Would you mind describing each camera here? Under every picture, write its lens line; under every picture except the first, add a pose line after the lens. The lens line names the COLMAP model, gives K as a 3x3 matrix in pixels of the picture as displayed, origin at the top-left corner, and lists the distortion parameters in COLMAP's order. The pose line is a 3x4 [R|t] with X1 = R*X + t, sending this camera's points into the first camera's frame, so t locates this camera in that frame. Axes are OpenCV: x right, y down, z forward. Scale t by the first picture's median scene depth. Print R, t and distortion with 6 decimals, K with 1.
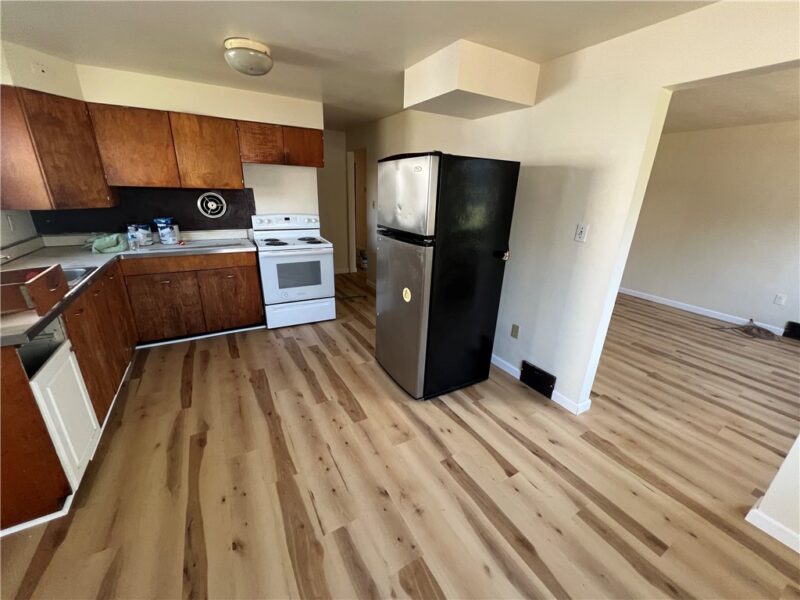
lens RADIAL K [[318.1, 0, 400.0], [0, 318.1, 300.0], [0, 0, 1]] dist [-0.001135, 0.000060]
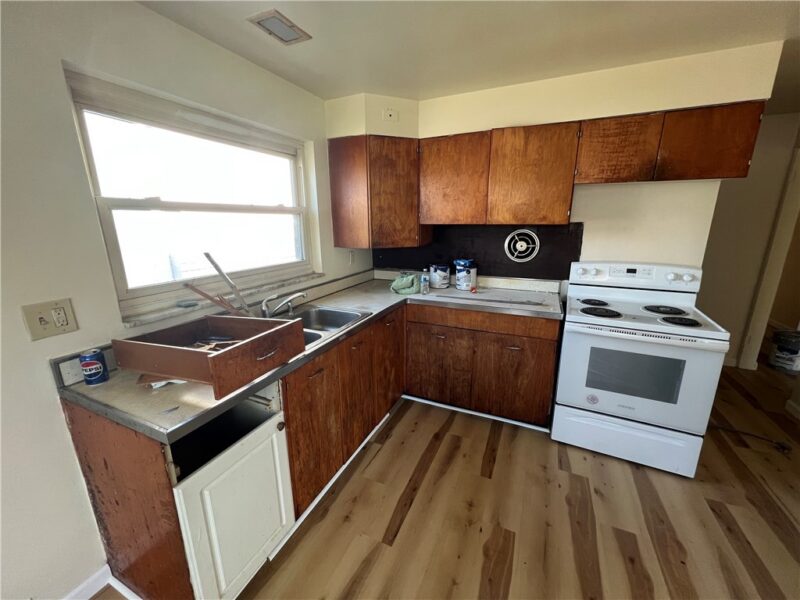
lens RADIAL K [[318.1, 0, 400.0], [0, 318.1, 300.0], [0, 0, 1]] dist [-0.001135, 0.000060]
pose [[0.580108, 0.166370, -0.797368, -0.148462], [-0.244961, 0.969235, 0.024014, -0.133692], [0.776833, 0.181394, 0.603015, 0.379715]]
